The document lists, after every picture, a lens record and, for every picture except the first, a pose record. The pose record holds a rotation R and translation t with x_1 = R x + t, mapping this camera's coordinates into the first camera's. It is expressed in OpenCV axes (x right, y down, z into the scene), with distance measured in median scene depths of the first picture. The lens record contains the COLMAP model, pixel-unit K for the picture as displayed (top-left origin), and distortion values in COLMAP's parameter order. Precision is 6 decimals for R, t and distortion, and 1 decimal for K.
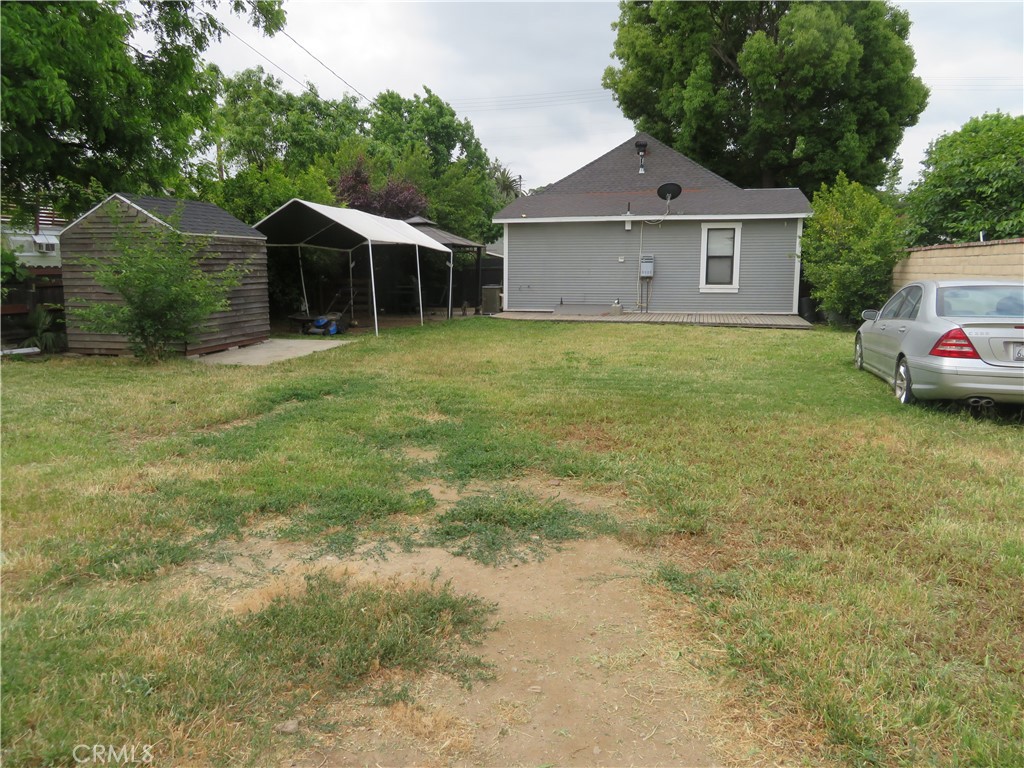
lens RADIAL K [[733.0, 0, 512.0], [0, 733.0, 384.0], [0, 0, 1]] dist [-0.015786, 0.005890]
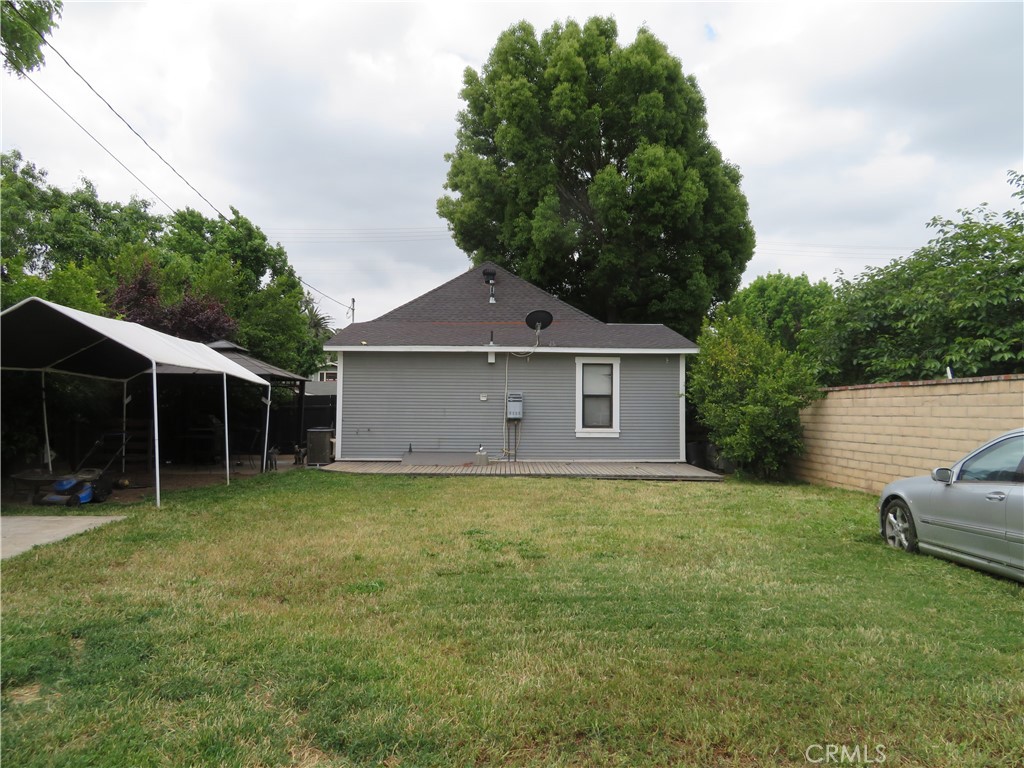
lens RADIAL K [[733.0, 0, 512.0], [0, 733.0, 384.0], [0, 0, 1]] dist [-0.015786, 0.005890]
pose [[0.964801, 0.018096, 0.262357, -0.032712], [0.032272, 0.981942, -0.186408, -0.025339], [-0.260993, 0.188314, 0.946795, 0.174447]]
